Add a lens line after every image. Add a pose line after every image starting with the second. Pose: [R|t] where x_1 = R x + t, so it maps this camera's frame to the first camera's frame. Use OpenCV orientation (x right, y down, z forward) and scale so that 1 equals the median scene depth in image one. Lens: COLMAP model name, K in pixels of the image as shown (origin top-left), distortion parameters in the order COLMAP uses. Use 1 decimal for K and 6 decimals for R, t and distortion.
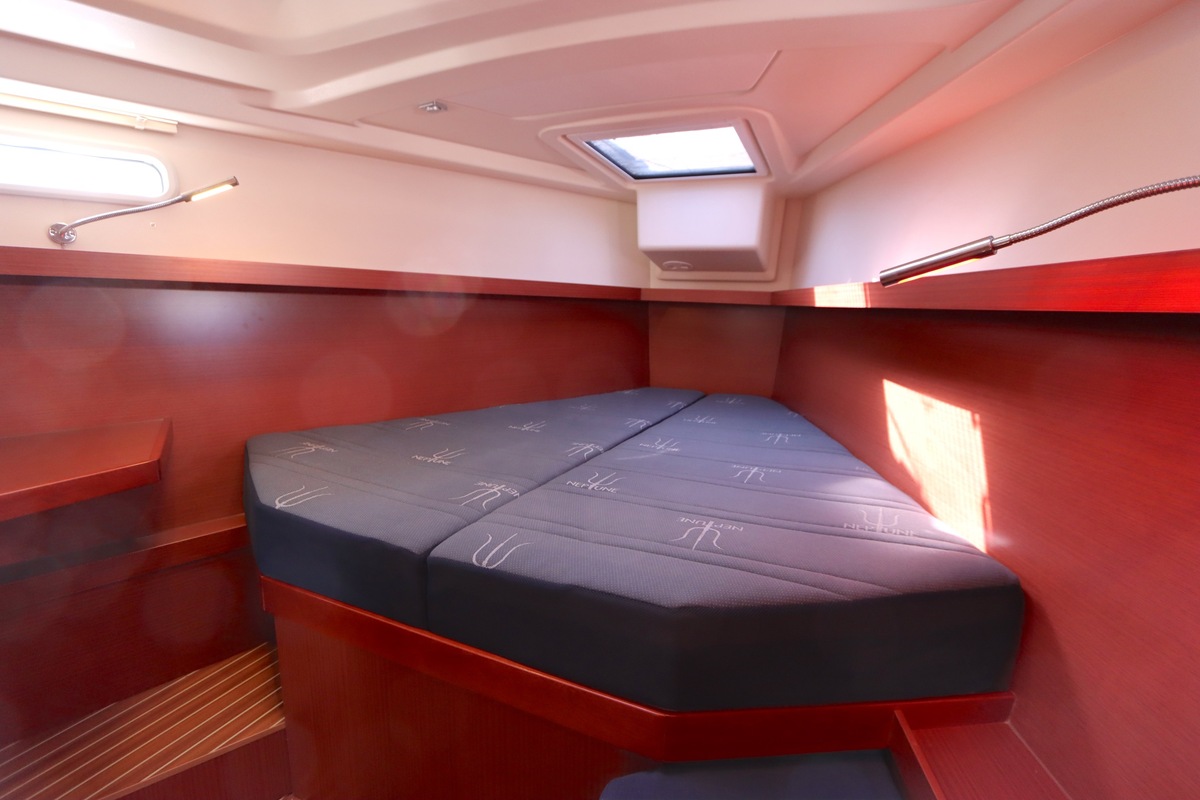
lens RADIAL K [[554.9, 0, 603.2], [0, 554.9, 406.1], [0, 0, 1]] dist [-0.016903, 0.001442]
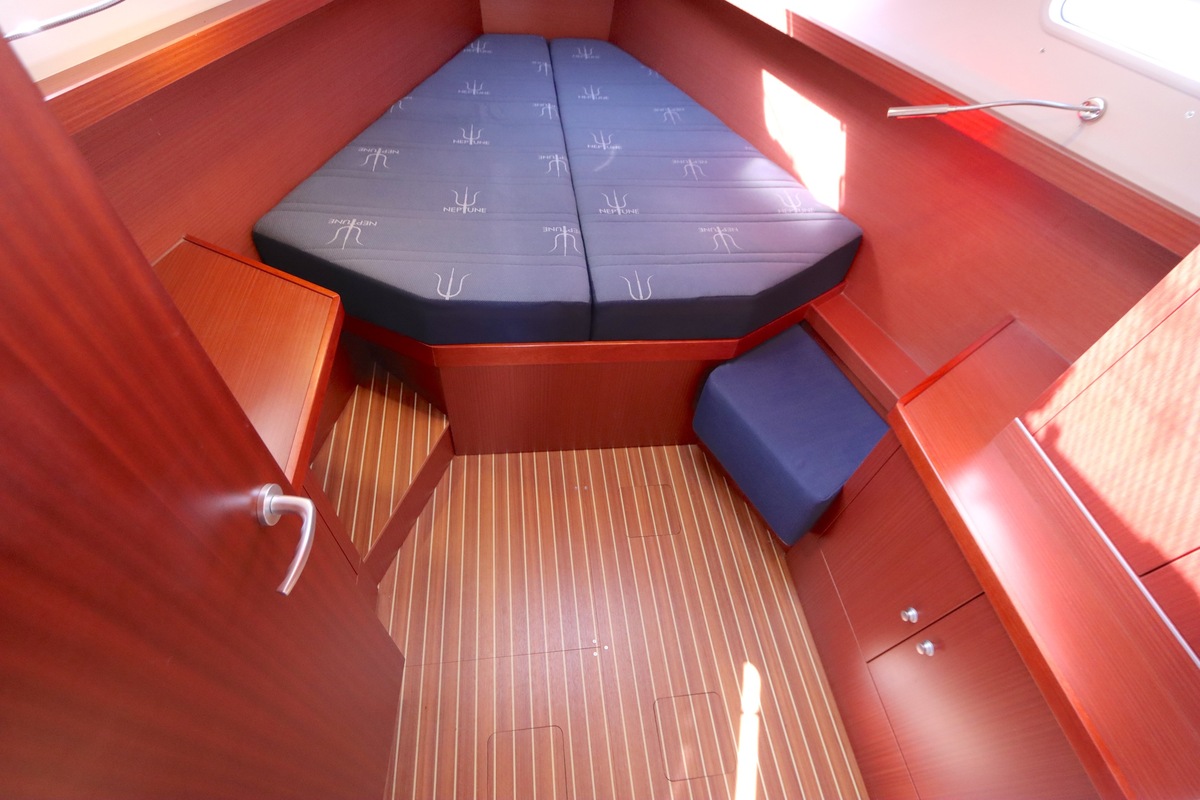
lens RADIAL K [[554.9, 0, 603.2], [0, 554.9, 406.1], [0, 0, 1]] dist [-0.016903, 0.001442]
pose [[0.848703, -0.370451, 0.377450, -0.776625], [0.024333, 0.740289, 0.671849, -0.435080], [-0.528309, -0.561016, 0.637299, -0.129660]]
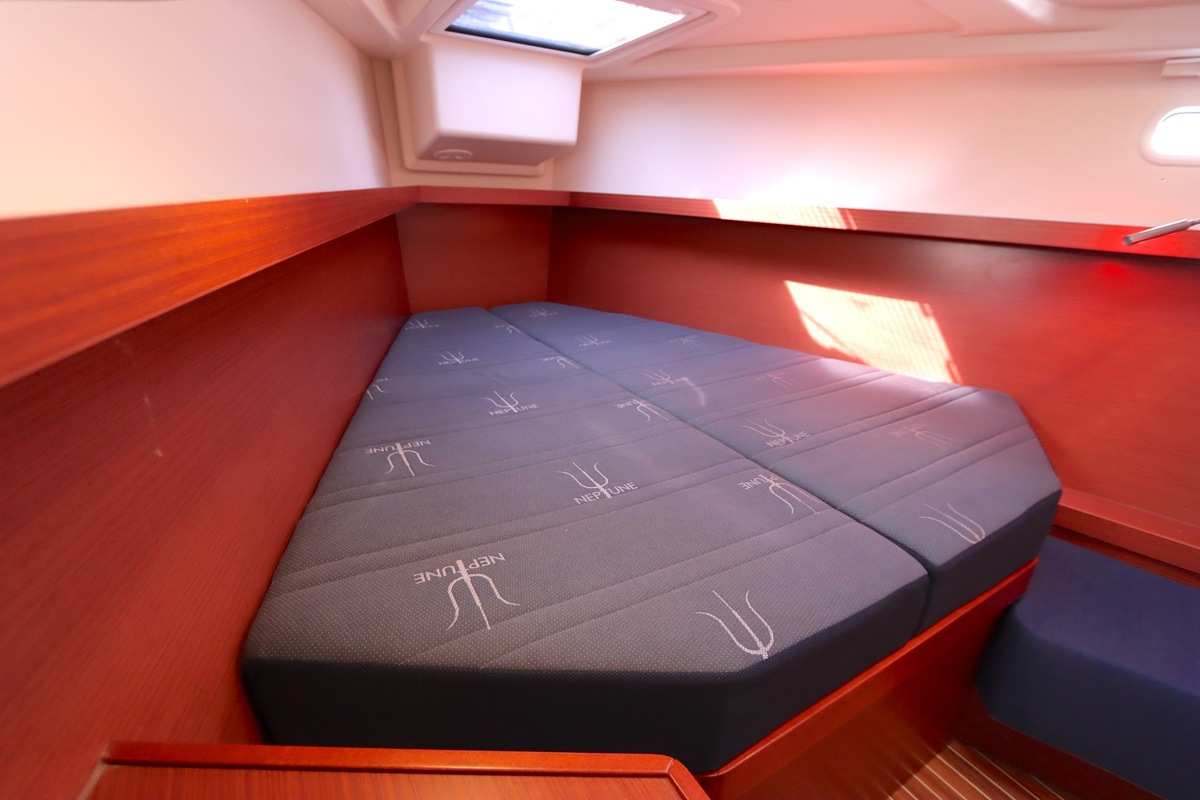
lens RADIAL K [[550.6, 0, 599.5], [0, 550.6, 407.4], [0, 0, 1]] dist [-0.015968, 0.000562]
pose [[0.559554, -0.317785, 0.765449, -0.964286], [0.126761, 0.945518, 0.299878, -0.250251], [-0.819043, -0.070769, 0.569351, 0.747248]]
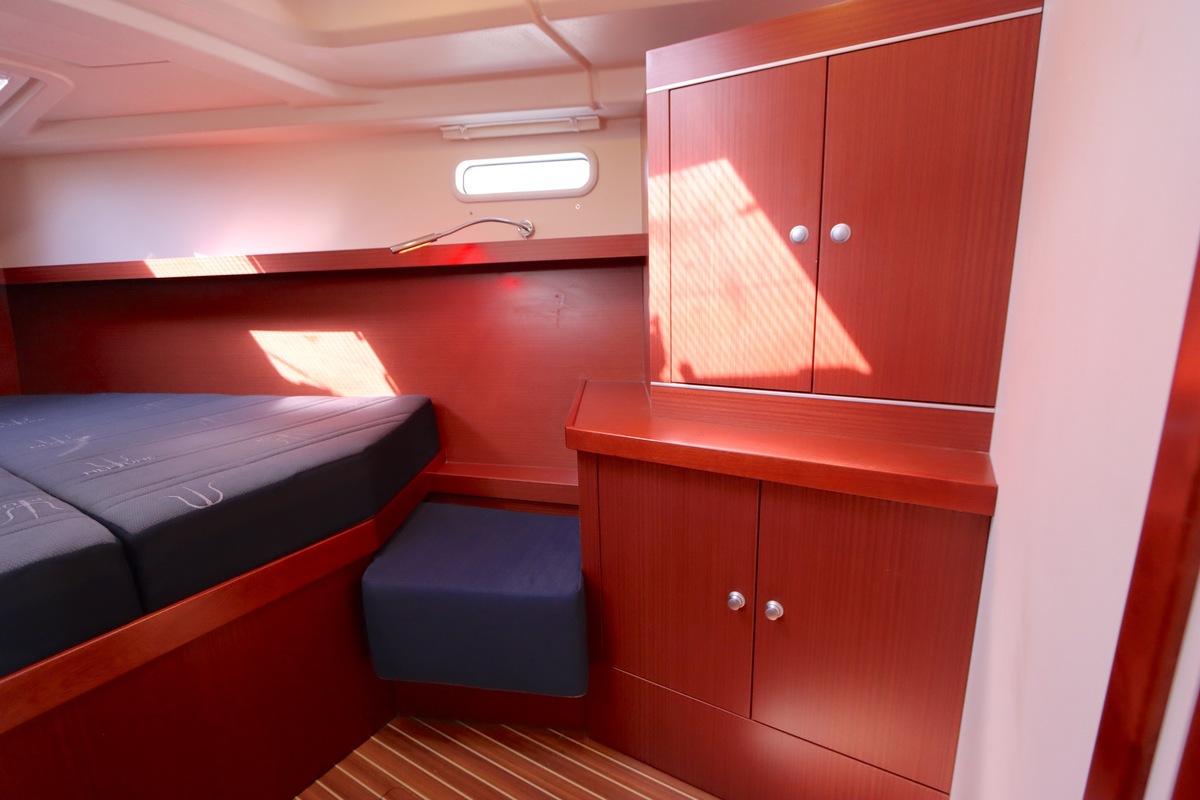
lens RADIAL K [[551.9, 0, 604.5], [0, 551.9, 403.7], [0, 0, 1]] dist [-0.020023, 0.001654]
pose [[0.121125, -0.245492, 0.961802, -0.833118], [0.212061, 0.952966, 0.216531, 0.017146], [-0.969721, 0.177733, 0.167487, 0.001351]]
